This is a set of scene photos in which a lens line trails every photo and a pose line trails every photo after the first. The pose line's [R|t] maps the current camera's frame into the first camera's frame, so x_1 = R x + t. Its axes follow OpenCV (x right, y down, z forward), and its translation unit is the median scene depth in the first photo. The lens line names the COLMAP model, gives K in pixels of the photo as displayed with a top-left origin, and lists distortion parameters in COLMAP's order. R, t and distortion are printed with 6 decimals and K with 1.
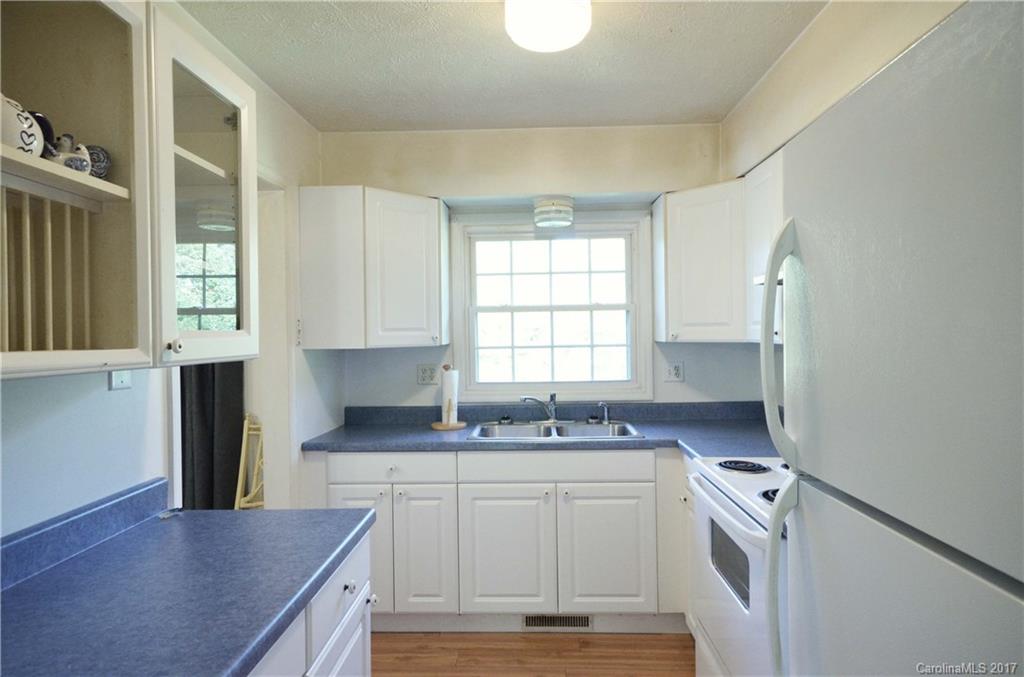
lens RADIAL K [[593.8, 0, 517.3], [0, 593.8, 340.4], [0, 0, 1]] dist [0.028136, 0.001168]
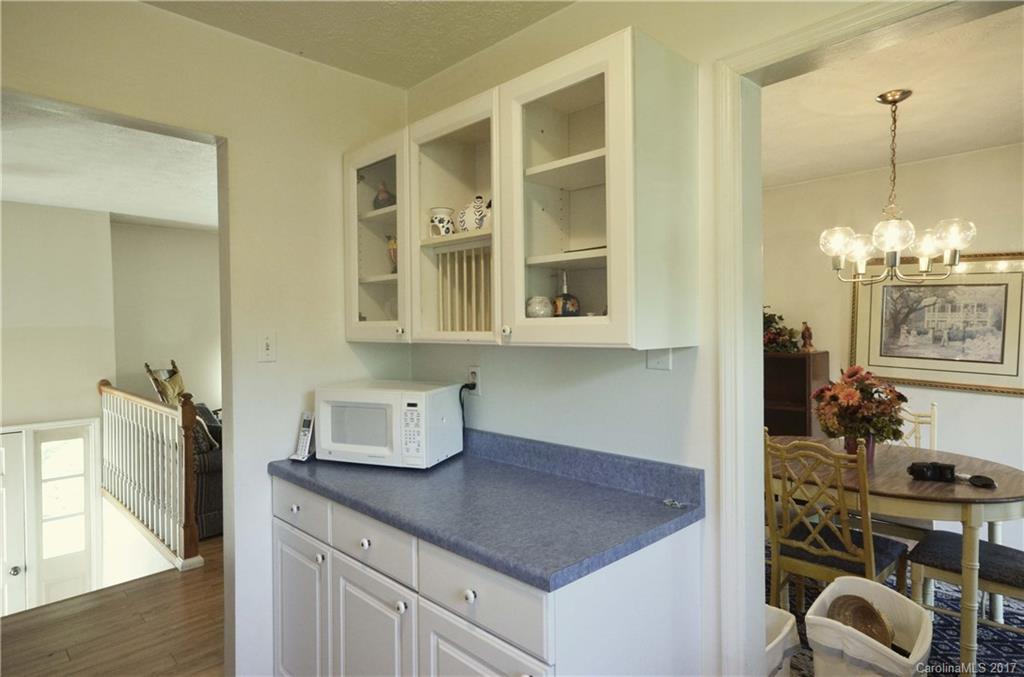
lens RADIAL K [[593.8, 0, 517.3], [0, 593.8, 340.4], [0, 0, 1]] dist [0.028136, 0.001168]
pose [[-0.699195, 0.036935, -0.713977, 0.258890], [0.012653, 0.999147, 0.039297, -0.014860], [0.714819, 0.018442, -0.699066, 1.392799]]
